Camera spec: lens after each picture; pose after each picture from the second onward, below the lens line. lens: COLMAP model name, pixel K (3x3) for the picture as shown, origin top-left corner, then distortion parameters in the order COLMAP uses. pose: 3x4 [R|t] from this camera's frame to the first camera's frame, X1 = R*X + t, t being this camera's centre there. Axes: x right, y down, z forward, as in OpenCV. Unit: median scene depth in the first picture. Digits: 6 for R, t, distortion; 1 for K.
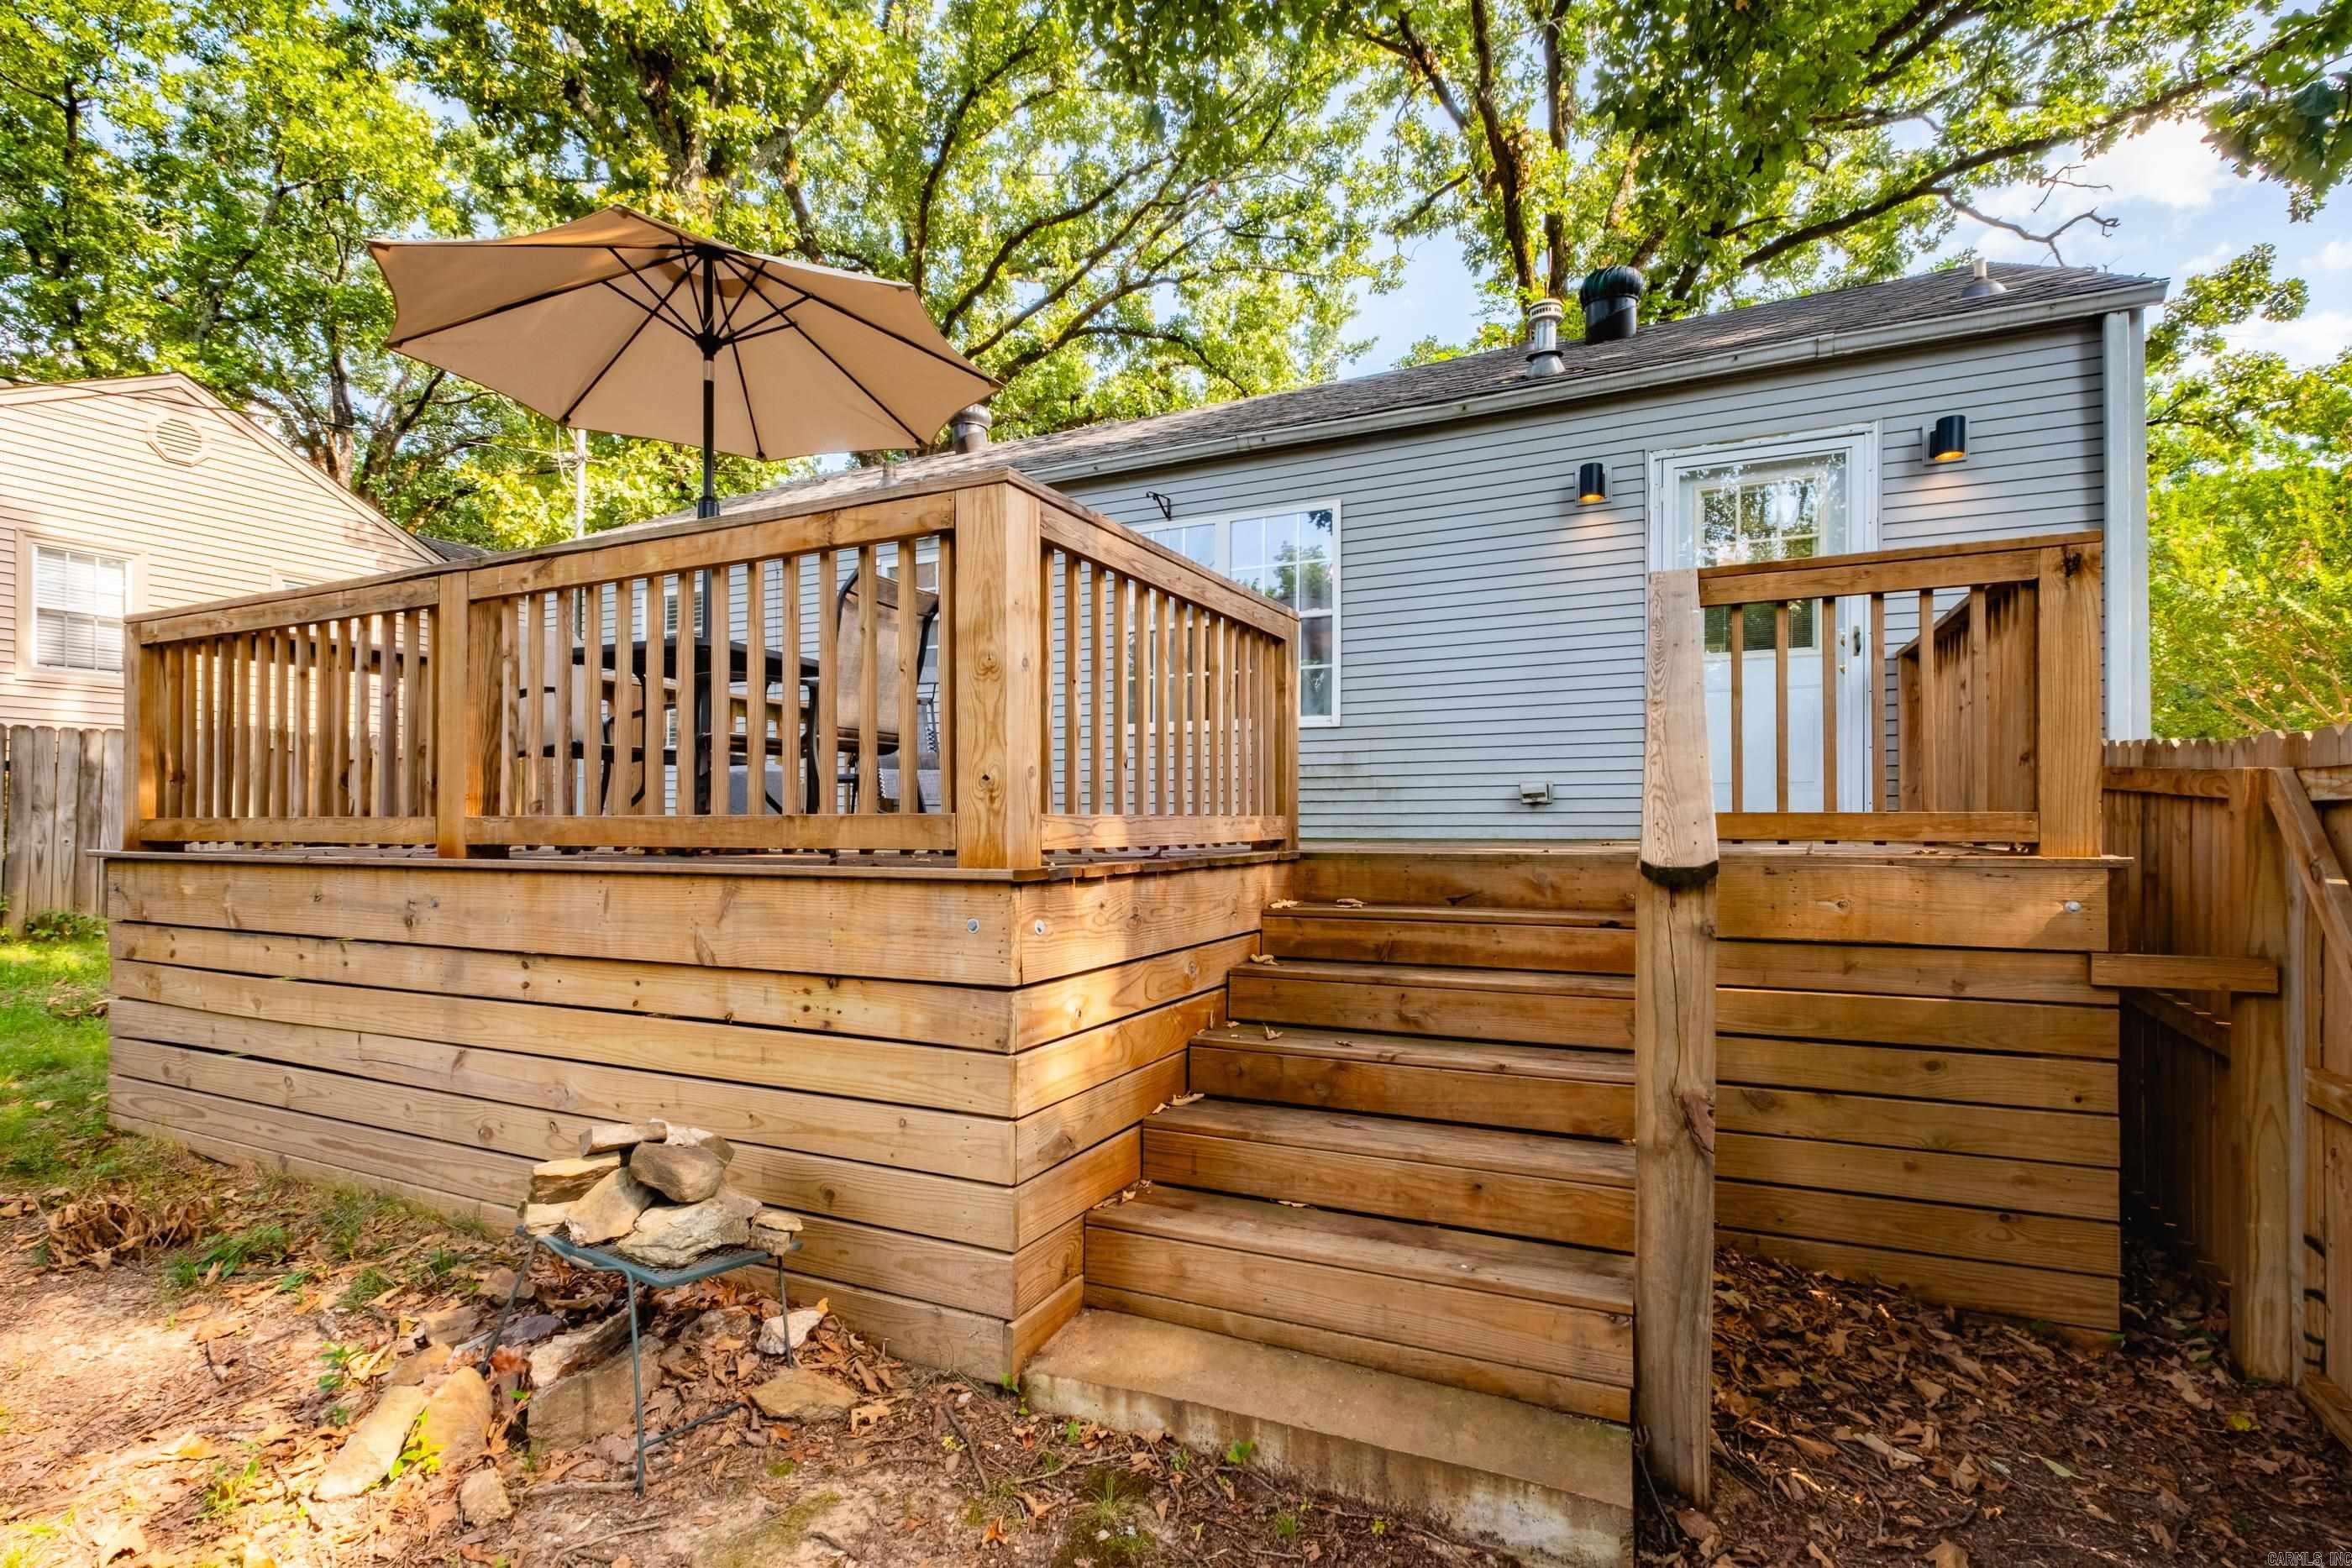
lens RADIAL K [[1035.1, 0, 1178.7], [0, 1035.1, 814.5], [0, 0, 1]] dist [0.000954, -0.000494]
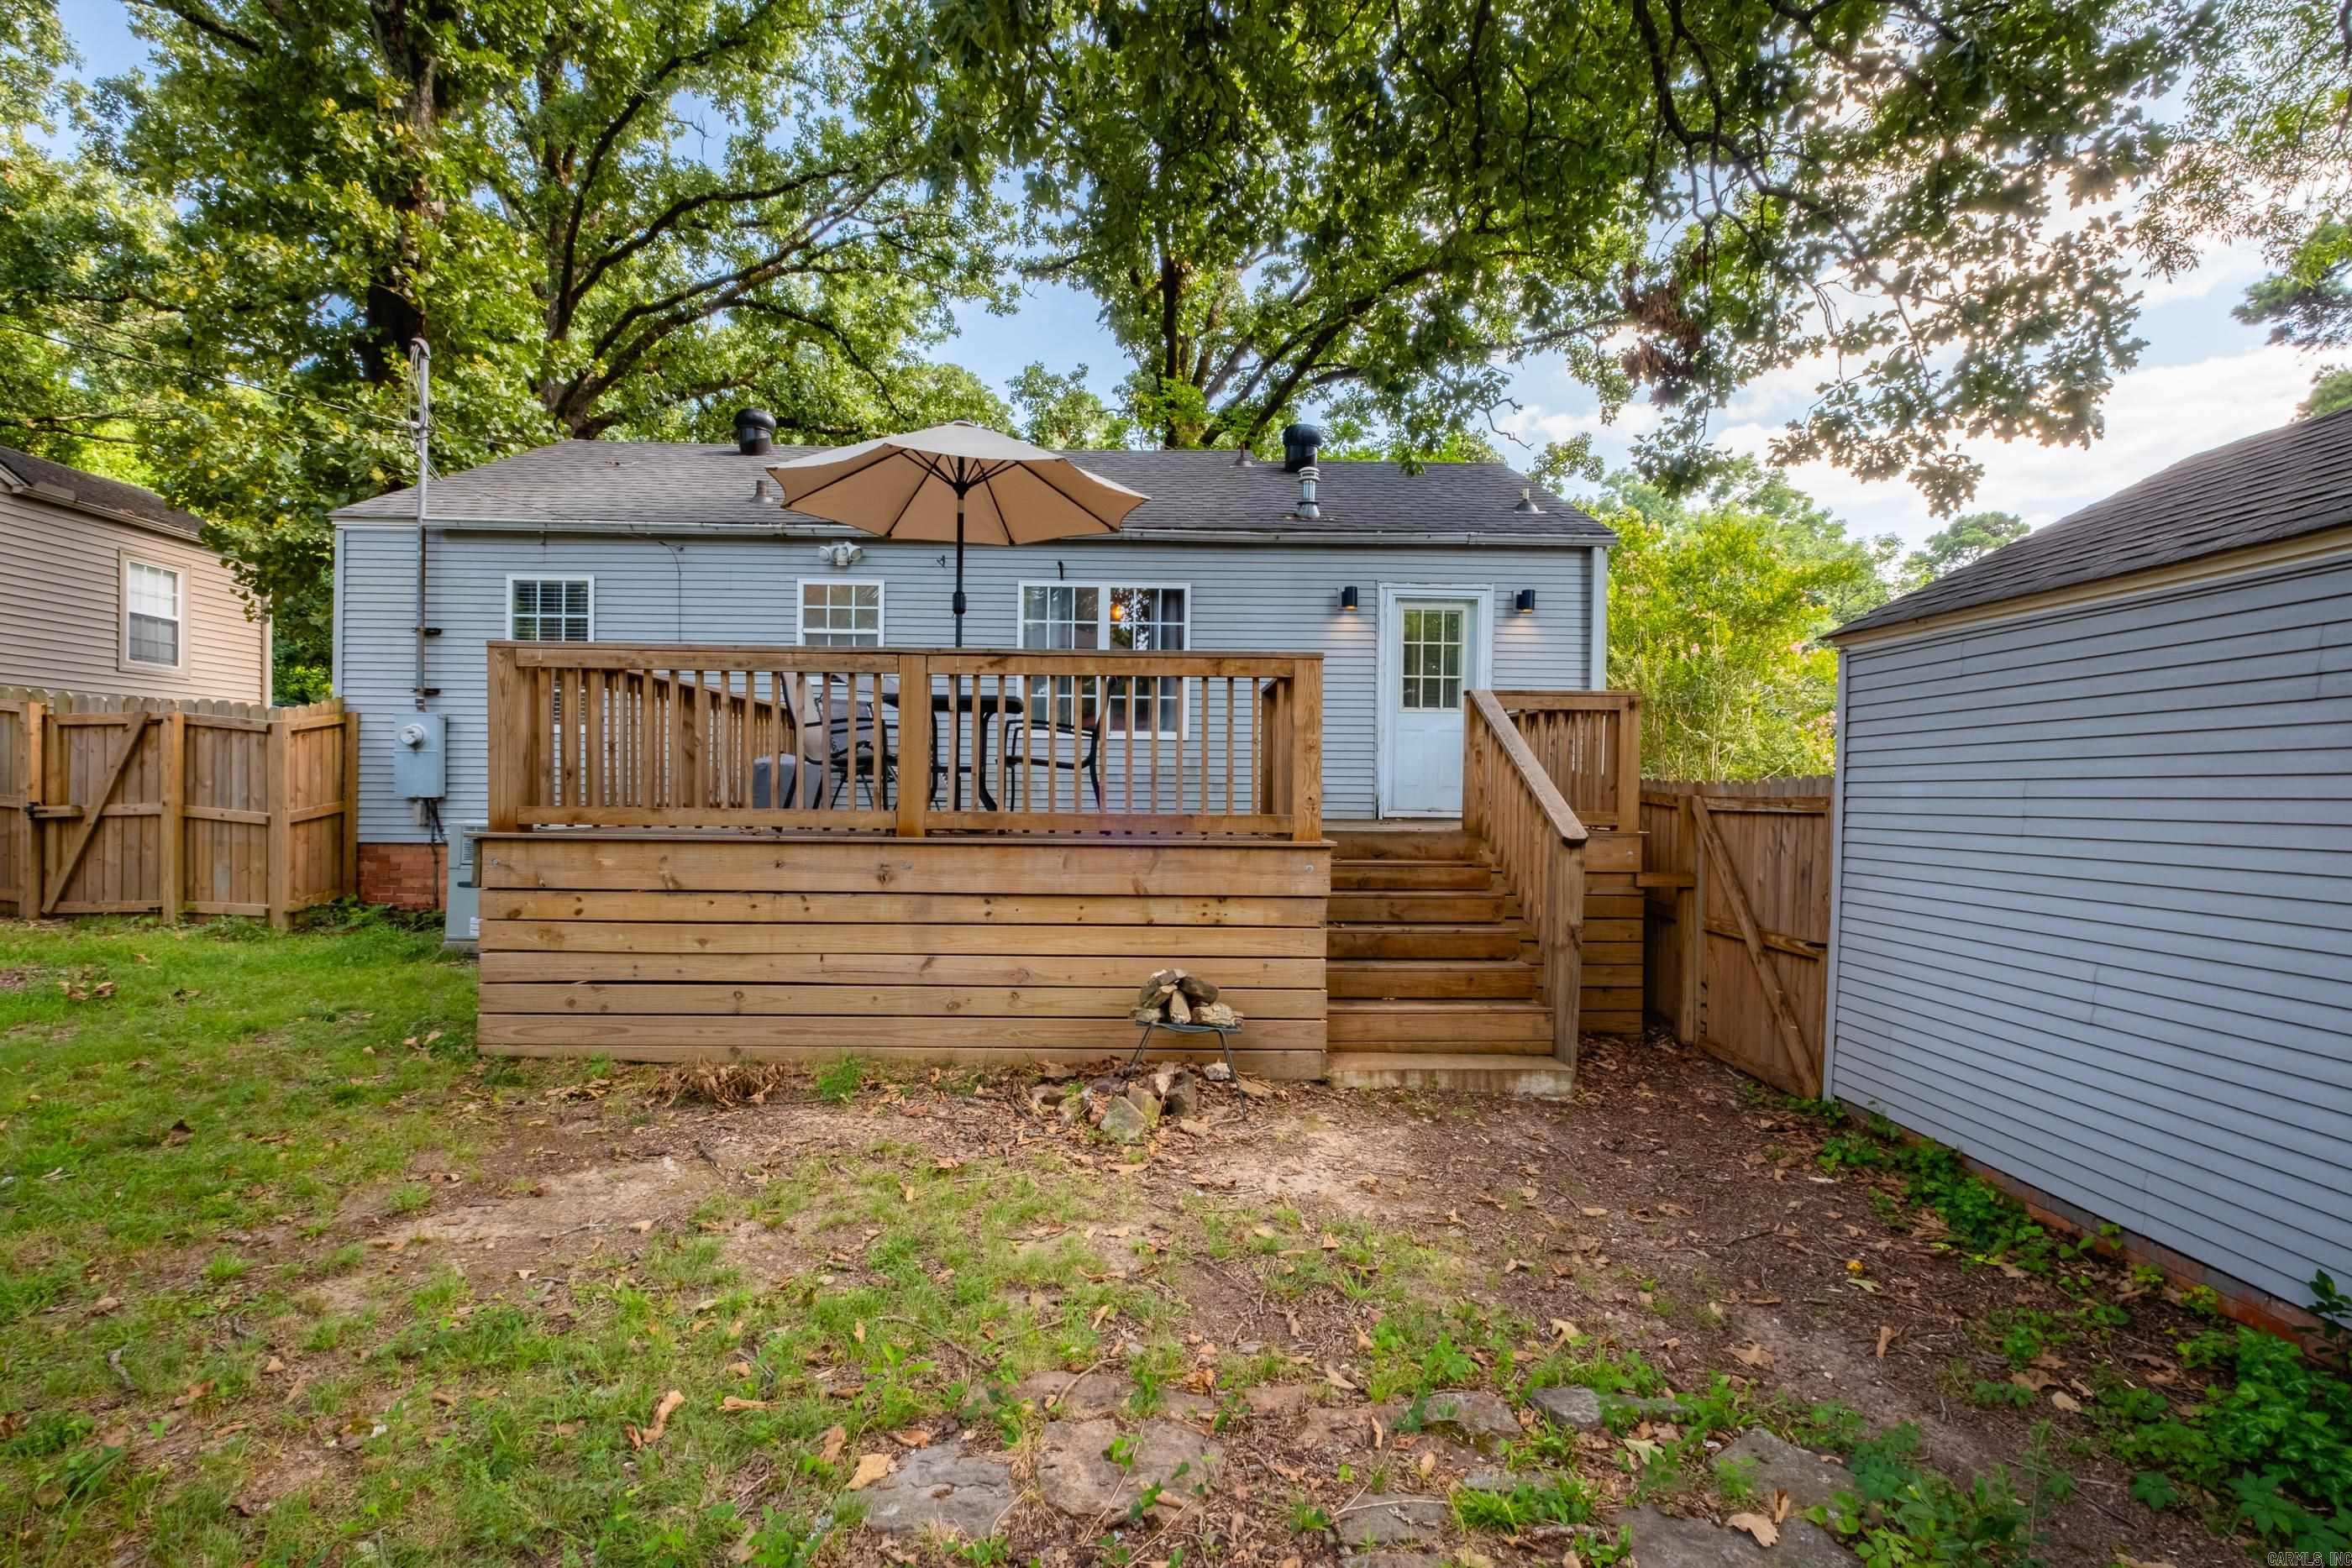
lens RADIAL K [[1015.0, 0, 1173.8], [0, 1015.0, 792.3], [0, 0, 1]] dist [0.000661, -0.000479]
pose [[0.894496, 0.012944, 0.446888, -0.825385], [-0.018202, 0.999806, 0.007472, -0.035972], [-0.446705, -0.014818, 0.894559, -0.443953]]
